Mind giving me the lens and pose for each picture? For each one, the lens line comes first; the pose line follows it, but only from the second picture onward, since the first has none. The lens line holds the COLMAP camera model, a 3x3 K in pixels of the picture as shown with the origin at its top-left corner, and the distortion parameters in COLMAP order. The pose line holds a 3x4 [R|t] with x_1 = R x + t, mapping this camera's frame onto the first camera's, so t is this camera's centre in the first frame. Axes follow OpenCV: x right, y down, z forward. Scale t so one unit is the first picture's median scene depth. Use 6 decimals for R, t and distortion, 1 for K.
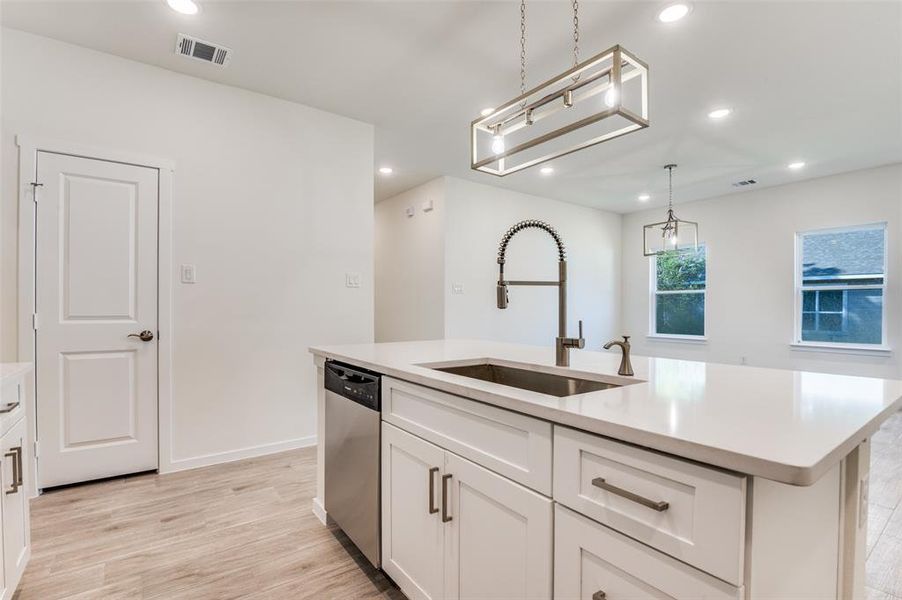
lens RADIAL K [[423.1, 0, 448.2], [0, 423.1, 311.6], [0, 0, 1]] dist [-0.000240, -0.017147]
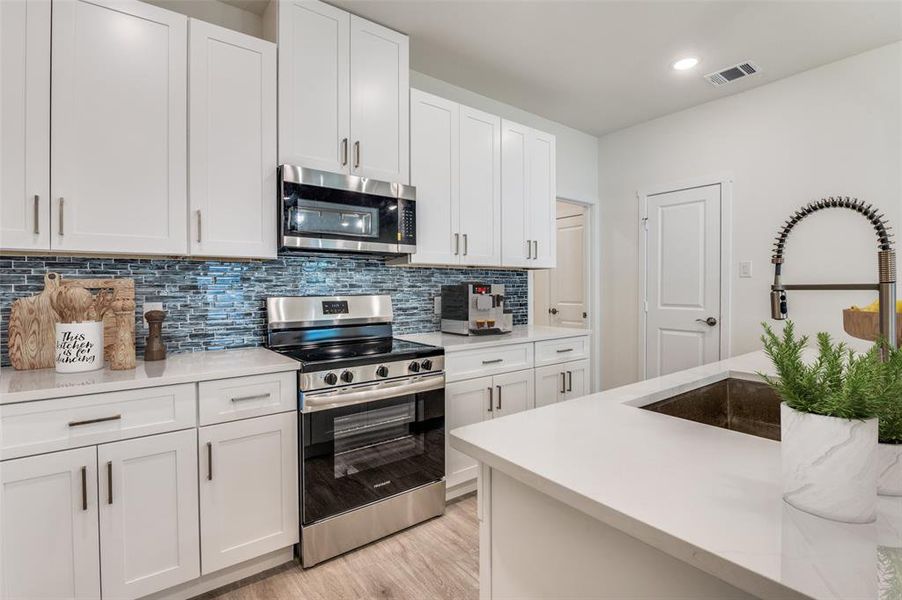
lens RADIAL K [[422.7, 0, 447.5], [0, 422.7, 292.6], [0, 0, 1]] dist [-0.020164, -0.001544]
pose [[0.016039, 0.009132, -0.999830, 0.546581], [-0.004624, 0.999948, 0.009059, -0.037860], [0.999861, 0.004478, 0.016081, 0.222845]]
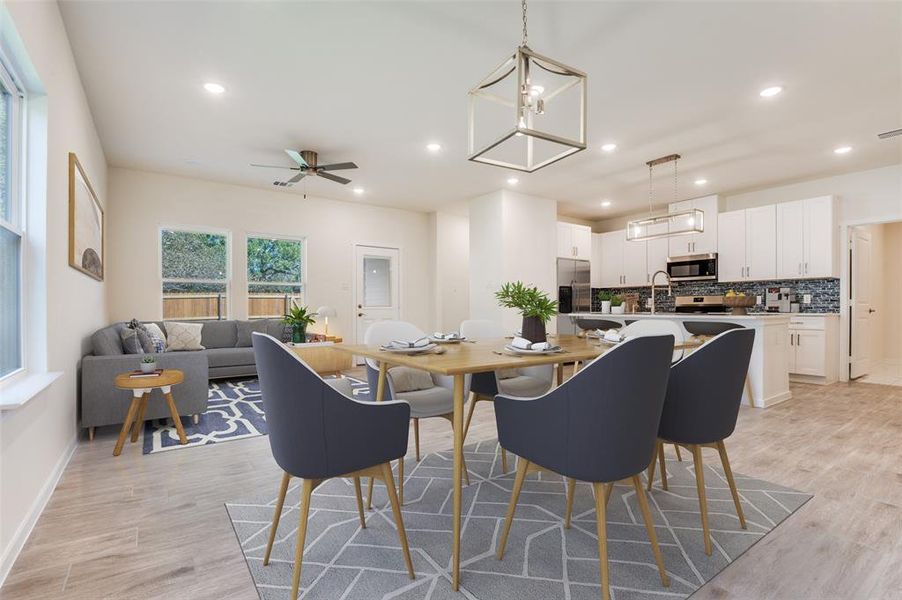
lens RADIAL K [[423.1, 0, 448.2], [0, 423.1, 311.6], [0, 0, 1]] dist [-0.000240, -0.017147]
pose [[-0.999817, 0.000759, 0.019105, 1.129316], [0.001066, 0.999870, 0.016082, 0.035898], [-0.019090, 0.016099, -0.999688, 2.723224]]
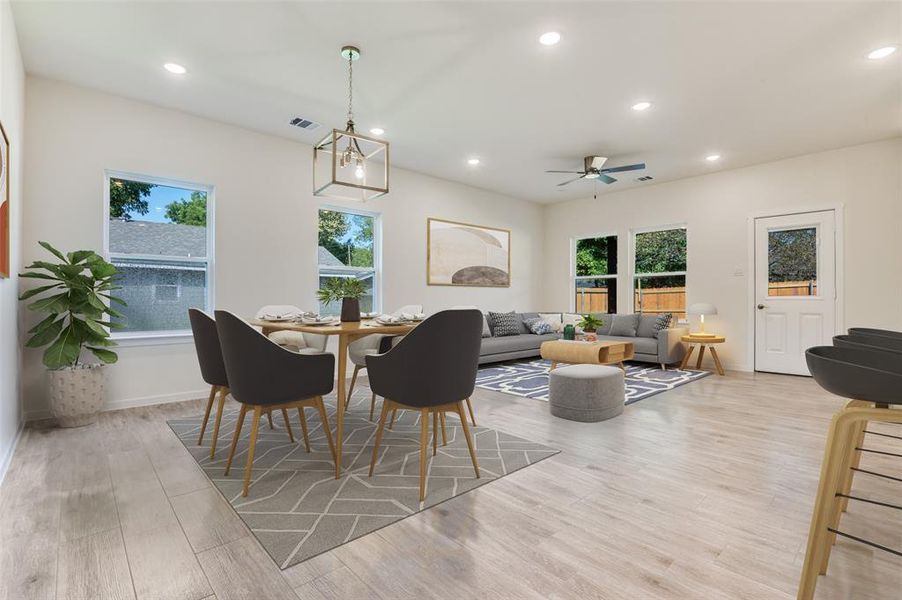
lens RADIAL K [[414.2, 0, 442.7], [0, 414.2, 304.0], [0, 0, 1]] dist [-0.004441, -0.000576]
pose [[-0.099111, -0.009042, 0.995035, -0.181277], [0.010597, 0.999892, 0.010141, 0.047479], [-0.995020, 0.011550, -0.099005, 1.765097]]
